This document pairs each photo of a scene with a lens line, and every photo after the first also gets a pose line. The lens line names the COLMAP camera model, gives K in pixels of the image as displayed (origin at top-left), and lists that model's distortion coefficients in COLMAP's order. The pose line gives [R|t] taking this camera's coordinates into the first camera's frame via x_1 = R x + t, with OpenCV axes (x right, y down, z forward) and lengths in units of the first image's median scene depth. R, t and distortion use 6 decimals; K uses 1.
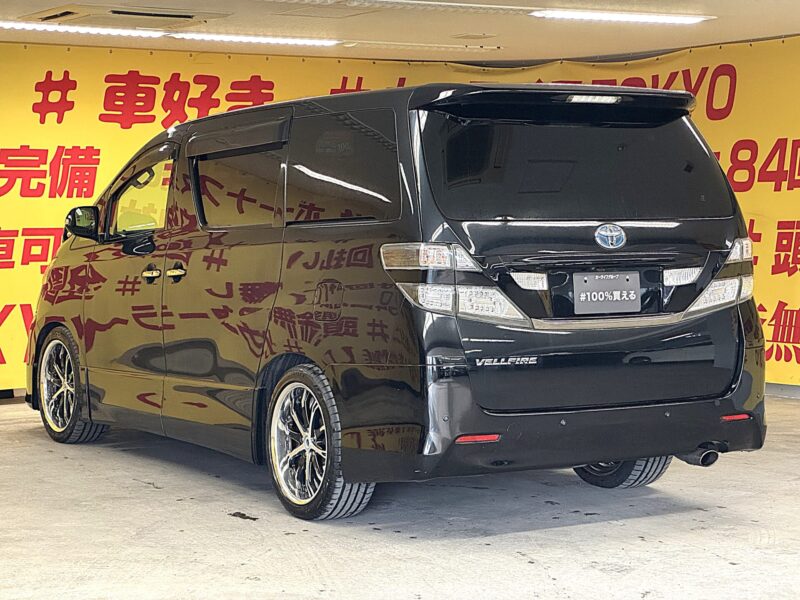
lens RADIAL K [[1968.0, 0, 400.2], [0, 1968.0, 298.1], [0, 0, 1]] dist [0.269506, 0.000000]
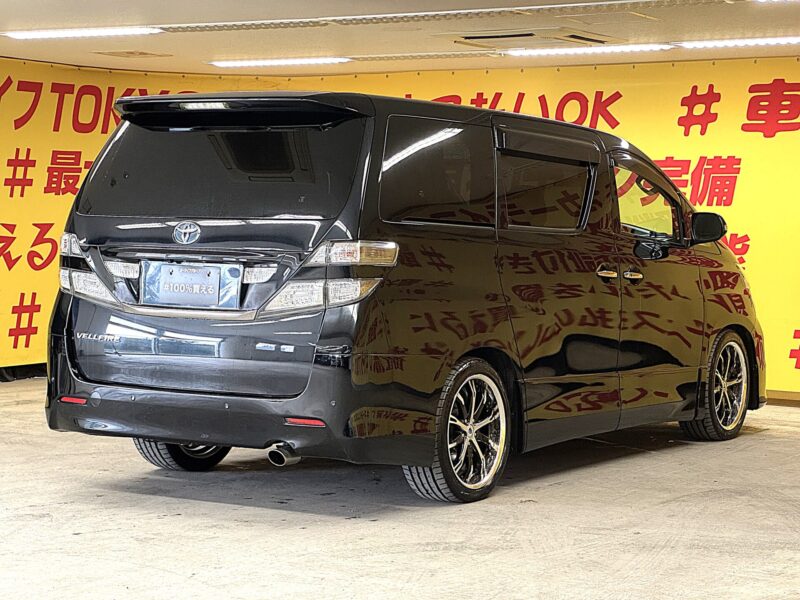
lens RADIAL K [[1968.0, 0, 375.4], [0, 1968.0, 313.1], [0, 0, 1]] dist [0.269506, 0.000000]
pose [[0.387411, 0.058915, -0.920023, 0.852730], [-0.063513, 0.997291, 0.037118, -0.025641], [0.919717, 0.044054, 0.390103, 0.507811]]
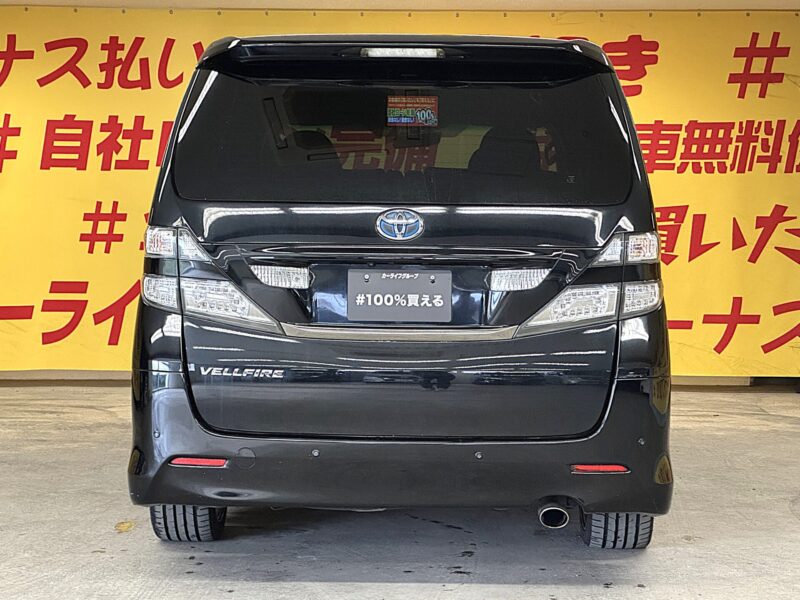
lens RADIAL K [[1968.0, 0, 363.7], [0, 1968.0, 297.0], [0, 0, 1]] dist [0.269506, 0.000000]
pose [[0.821951, 0.047740, -0.567554, 0.409478], [-0.041824, 0.998850, 0.023449, -0.015338], [0.568021, 0.004464, 0.823002, 0.256642]]
